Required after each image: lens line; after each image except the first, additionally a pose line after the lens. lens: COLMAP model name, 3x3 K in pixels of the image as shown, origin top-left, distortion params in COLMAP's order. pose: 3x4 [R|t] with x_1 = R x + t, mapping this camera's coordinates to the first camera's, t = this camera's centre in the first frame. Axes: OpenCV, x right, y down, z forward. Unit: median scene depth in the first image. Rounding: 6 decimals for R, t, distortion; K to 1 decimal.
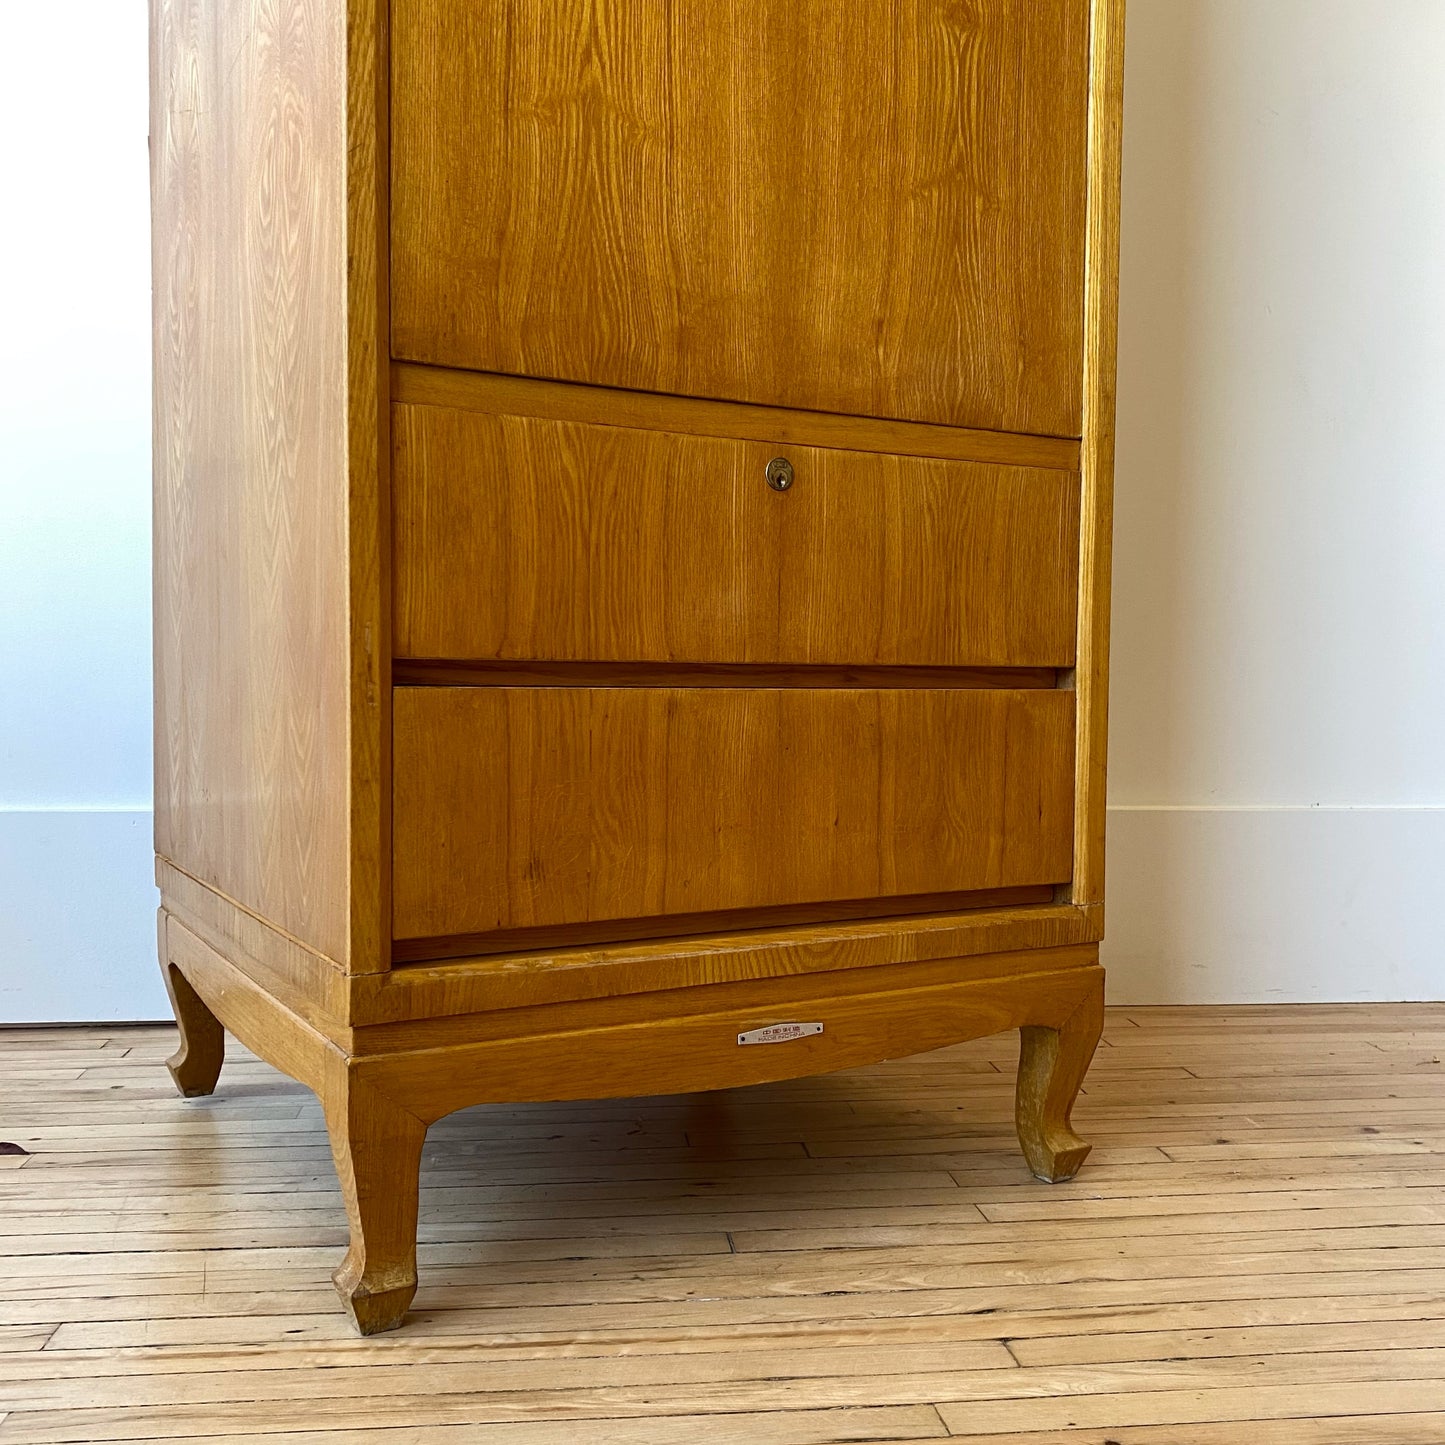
lens RADIAL K [[1488.2, 0, 722.5], [0, 1488.2, 722.5], [0, 0, 1]] dist [0.002287, 0.004858]
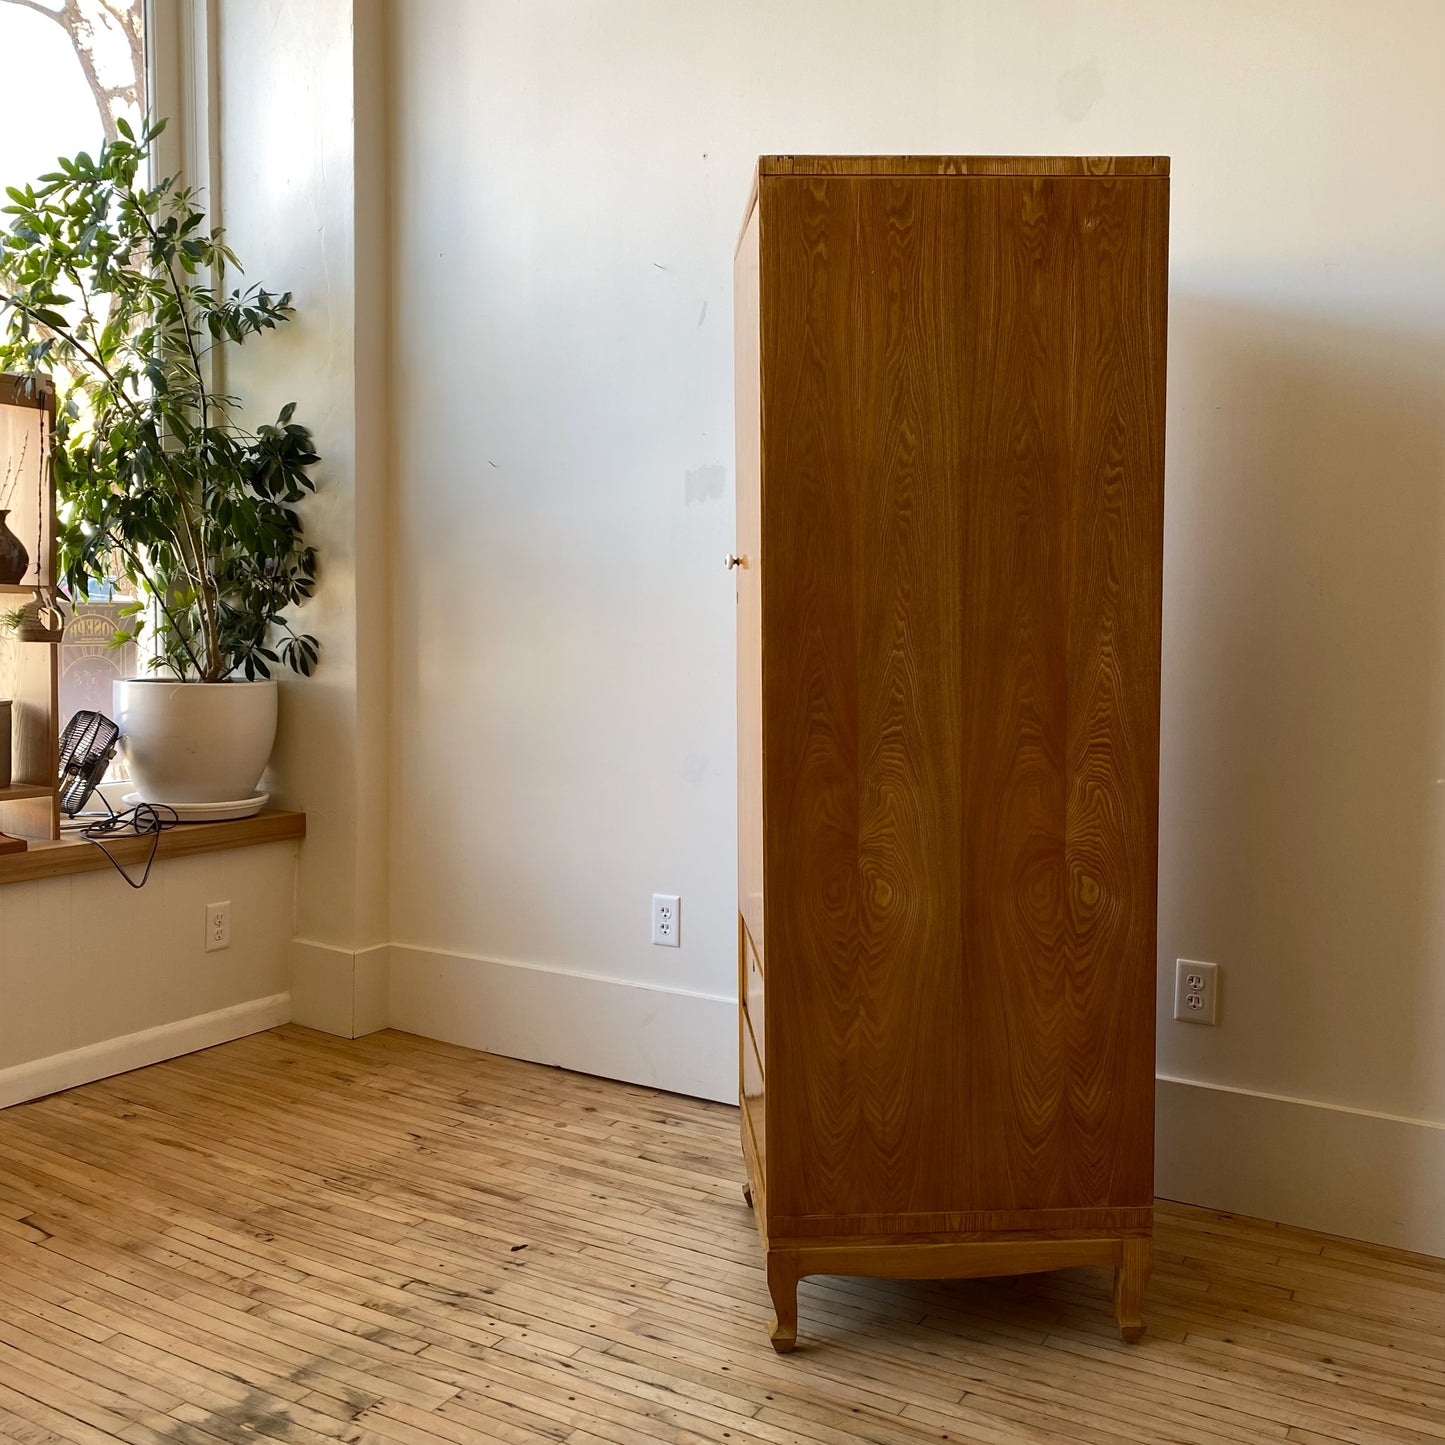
lens RADIAL K [[1567.2, 0, 692.1], [0, 1567.2, 720.6], [0, 0, 1]] dist [0.035414, -0.075162]
pose [[0.783740, 0.057351, -0.618436, 1.332999], [-0.004910, 0.996269, 0.086168, -0.887881], [0.621070, -0.064497, 0.781097, -1.208324]]
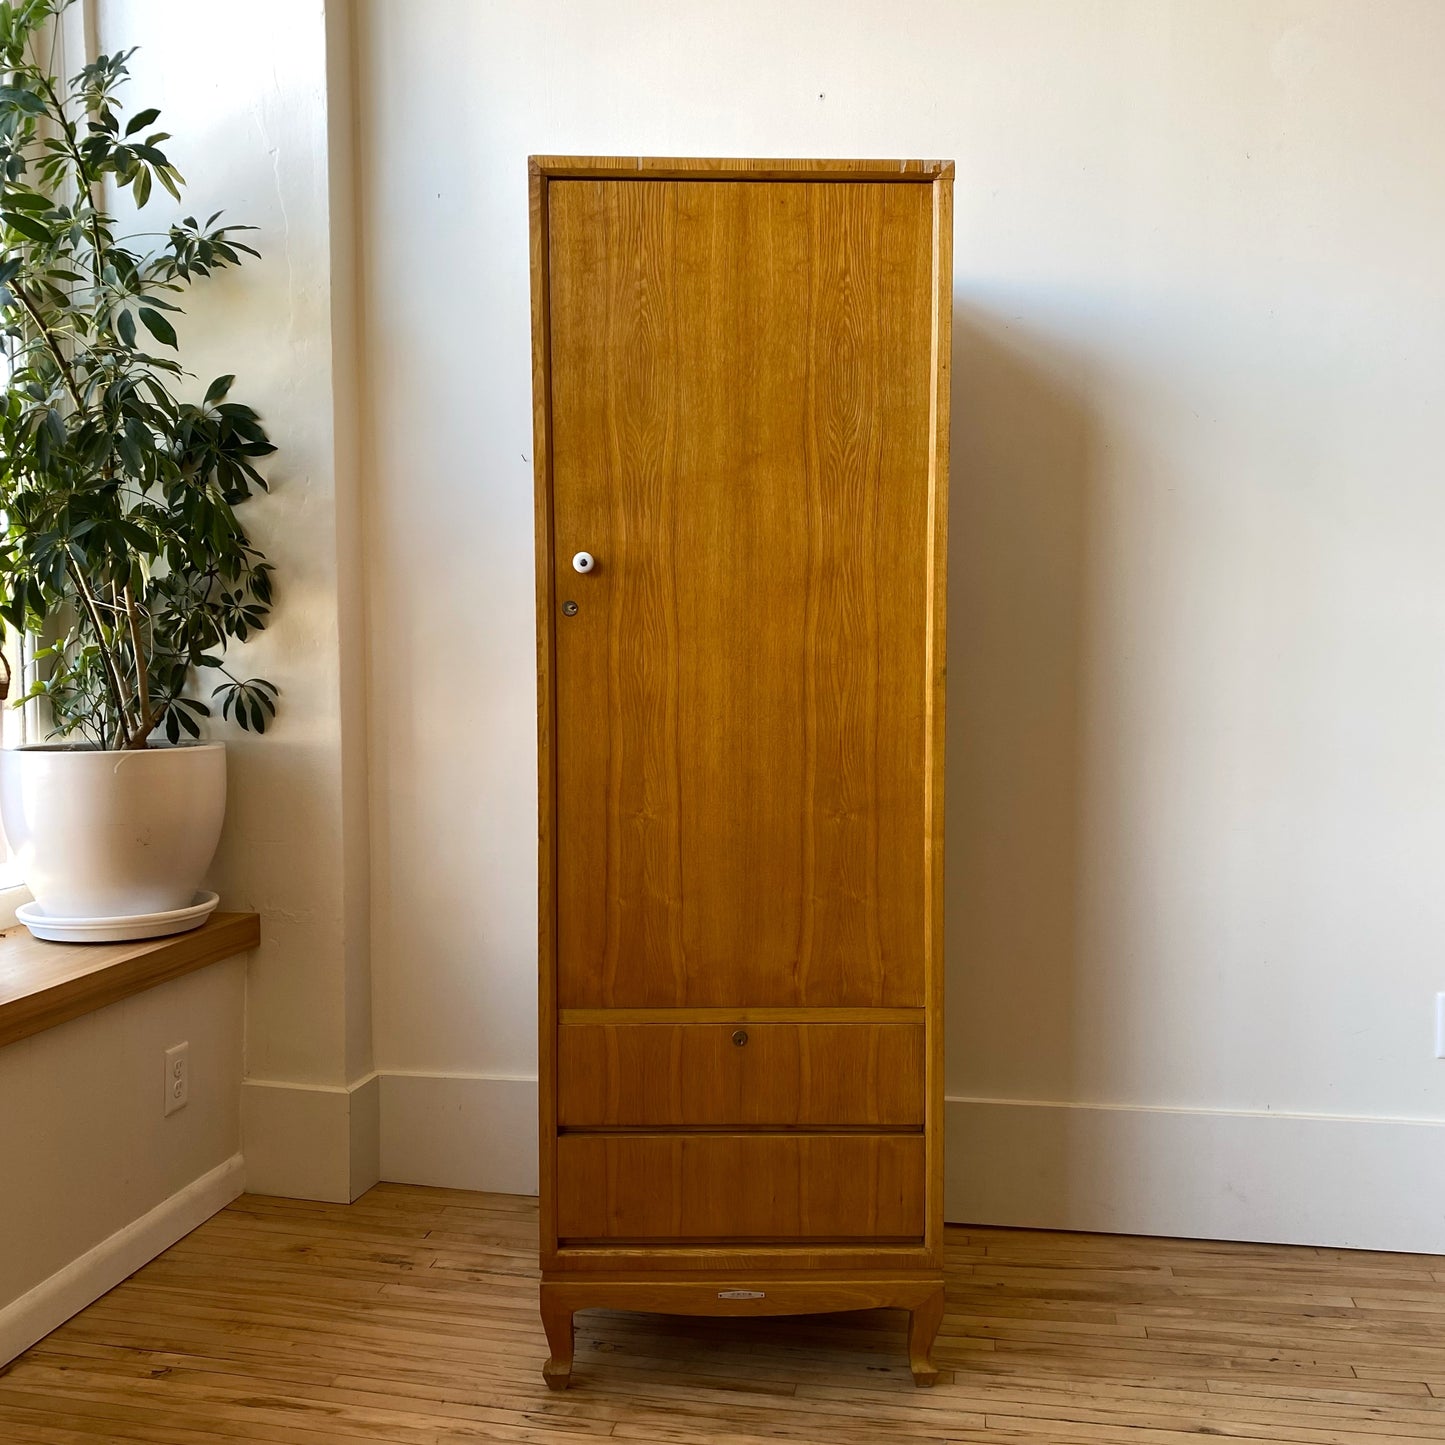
lens RADIAL K [[1544.7, 0, 722.5], [0, 1544.7, 722.5], [0, 0, 1]] dist [-0.012252, 0.021994]
pose [[0.957915, 0.010166, -0.286872, -0.308215], [0.008878, 0.997845, 0.065006, -0.857085], [0.286915, -0.064817, 0.955761, -1.287446]]
